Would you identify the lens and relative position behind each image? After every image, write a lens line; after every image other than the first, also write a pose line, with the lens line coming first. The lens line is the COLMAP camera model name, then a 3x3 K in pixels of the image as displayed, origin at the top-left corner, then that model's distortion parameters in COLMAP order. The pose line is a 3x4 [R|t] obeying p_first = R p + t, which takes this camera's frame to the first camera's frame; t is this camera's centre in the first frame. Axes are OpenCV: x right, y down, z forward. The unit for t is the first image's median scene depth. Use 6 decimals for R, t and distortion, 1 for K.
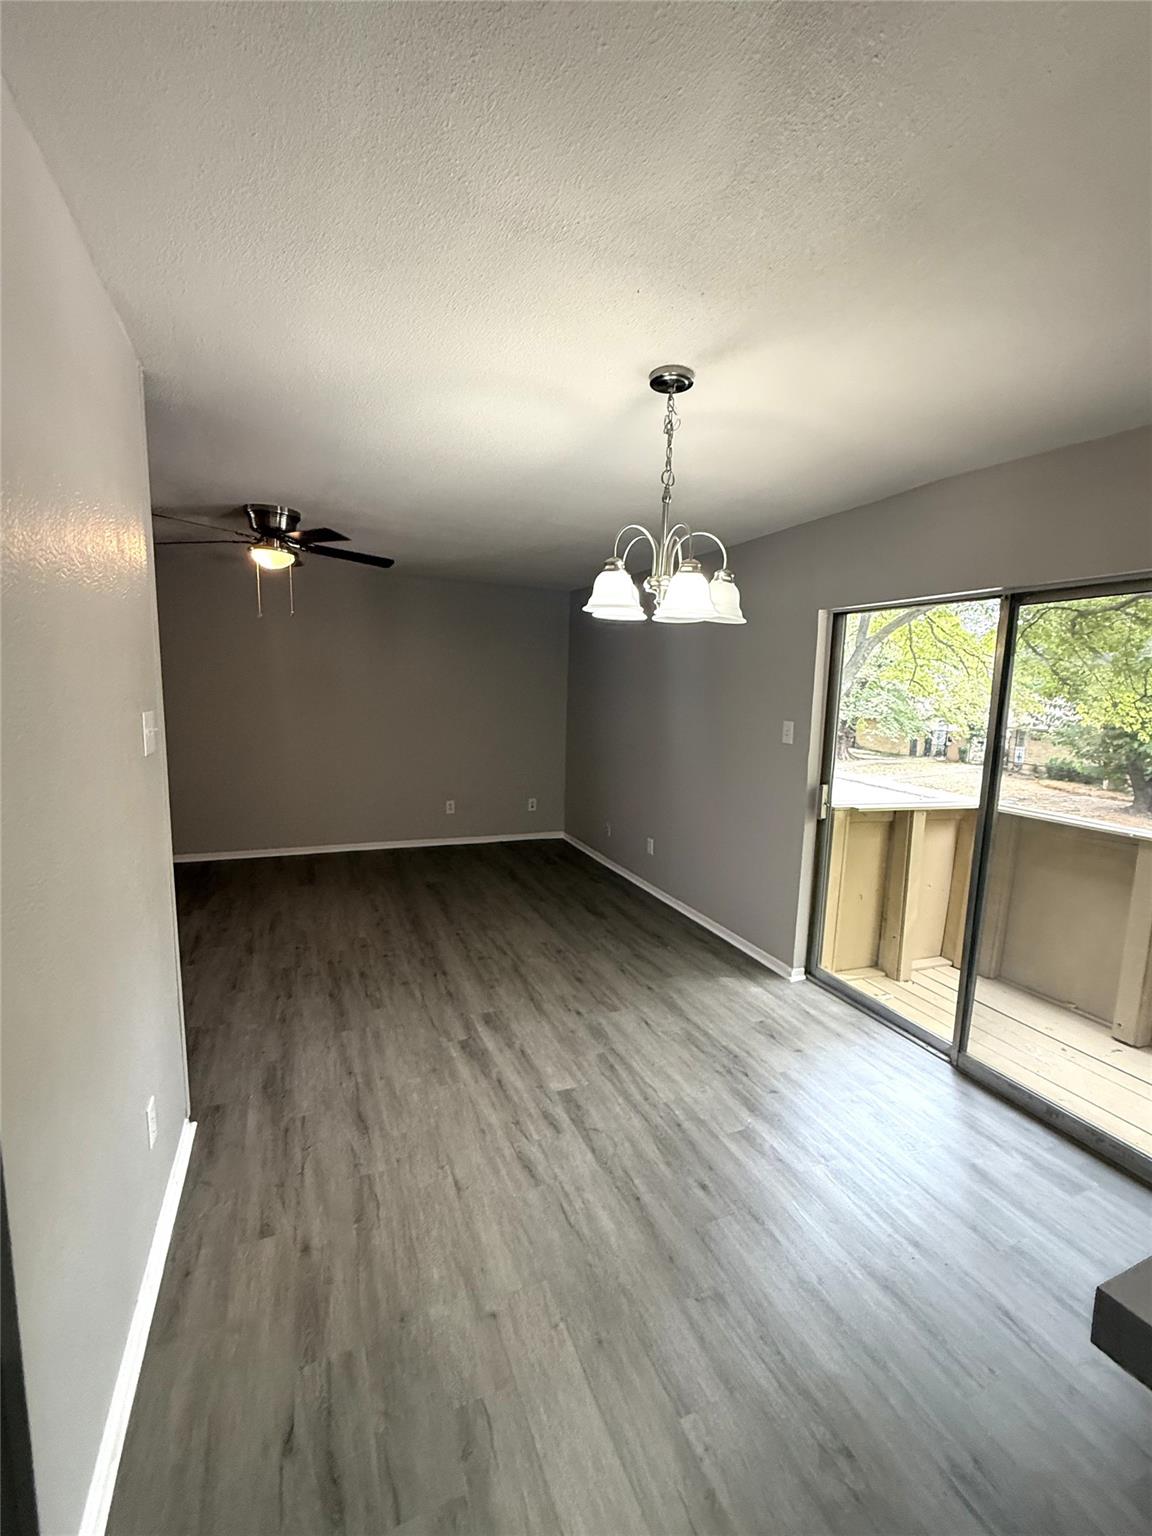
lens RADIAL K [[657.2, 0, 575.3], [0, 657.2, 770.5], [0, 0, 1]] dist [-0.003591, -0.000206]
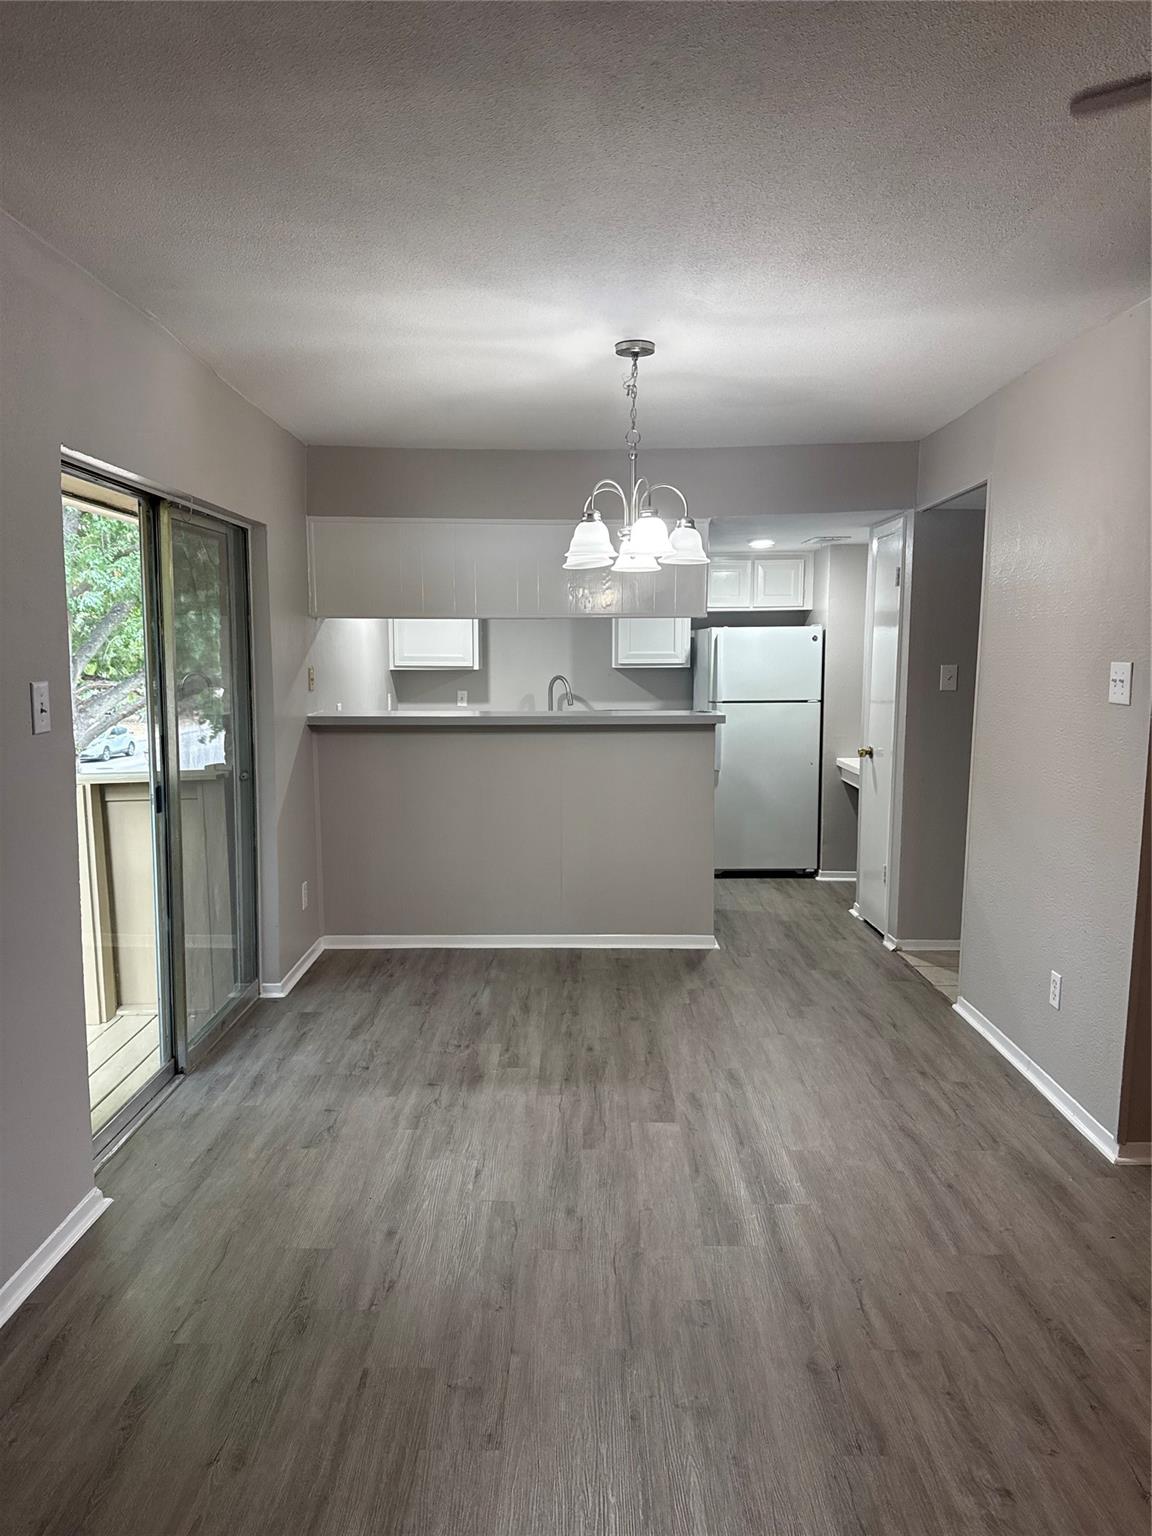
lens RADIAL K [[1084.4, 0, 573.2], [0, 1084.4, 769.0], [0, 0, 1]] dist [-0.040152, -0.004596]
pose [[-0.918010, -0.071569, 0.390045, -0.287555], [0.027914, 0.969477, 0.243588, -0.186219], [-0.395573, 0.234504, -0.887992, 1.524059]]
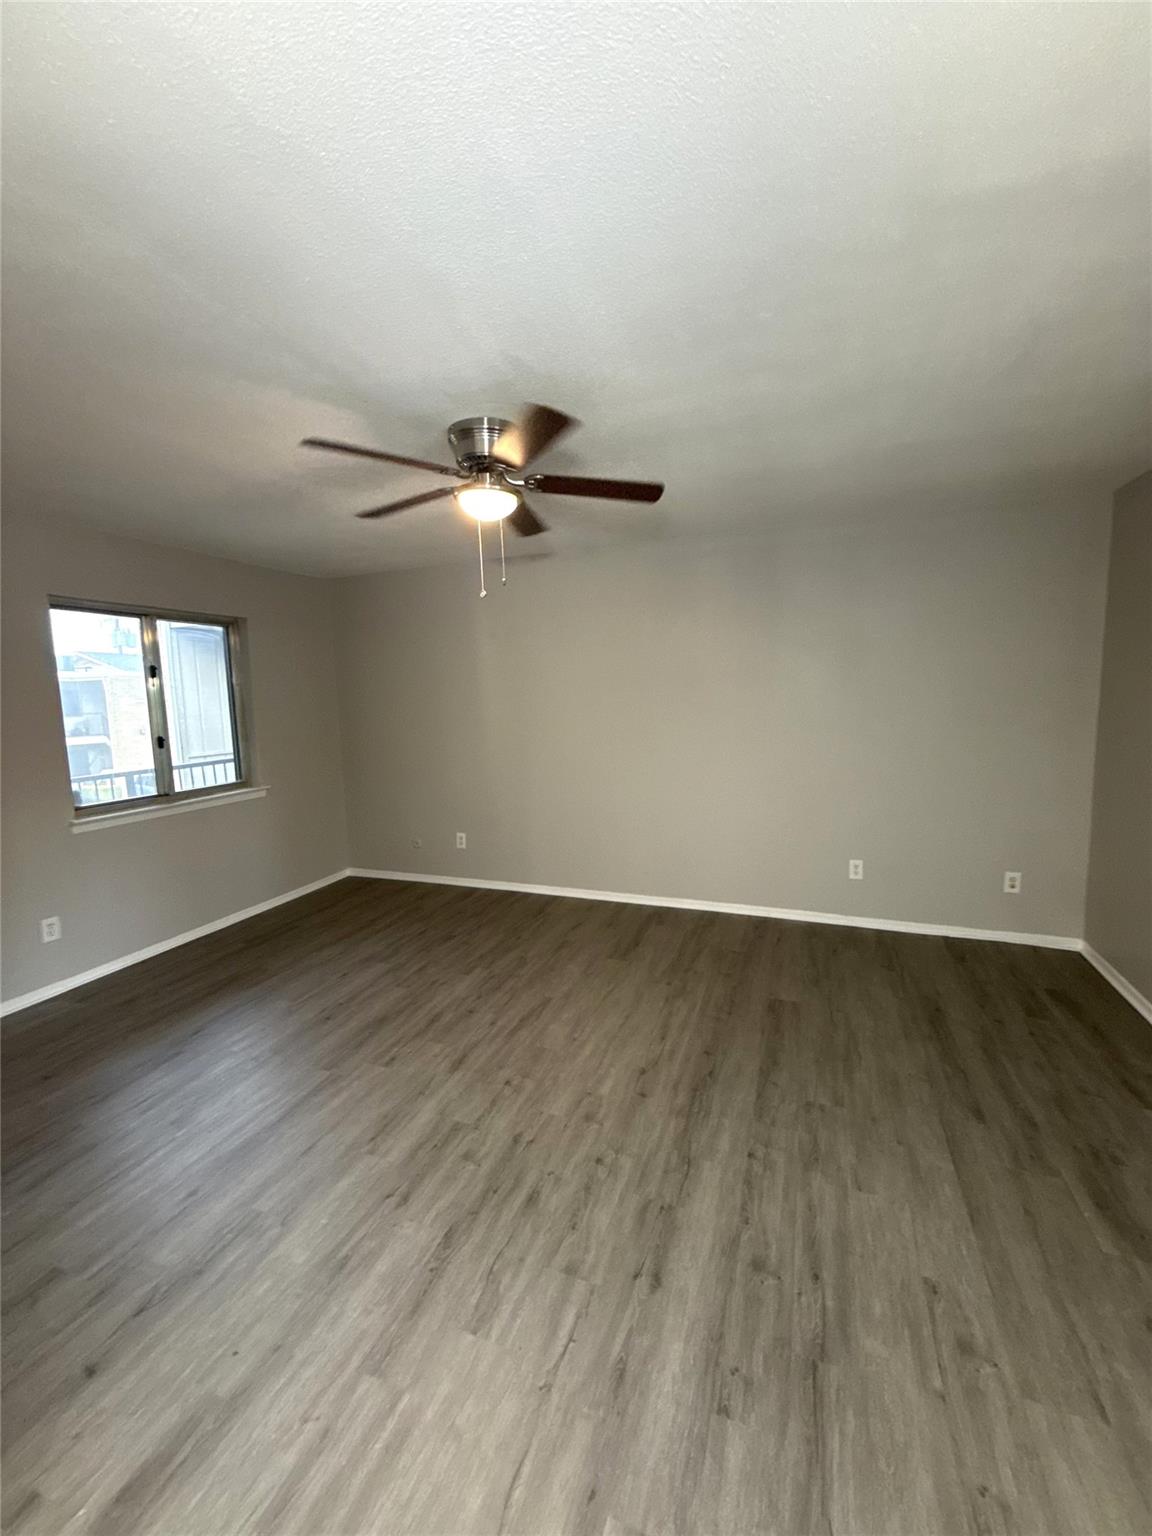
lens RADIAL K [[615.7, 0, 581.2], [0, 615.7, 770.7], [0, 0, 1]] dist [-0.002404, 0.000010]
pose [[0.726595, 0.035091, -0.686169, 0.051016], [-0.048760, 0.998810, -0.000553, -0.052796], [0.685334, 0.033859, 0.727442, 0.629005]]
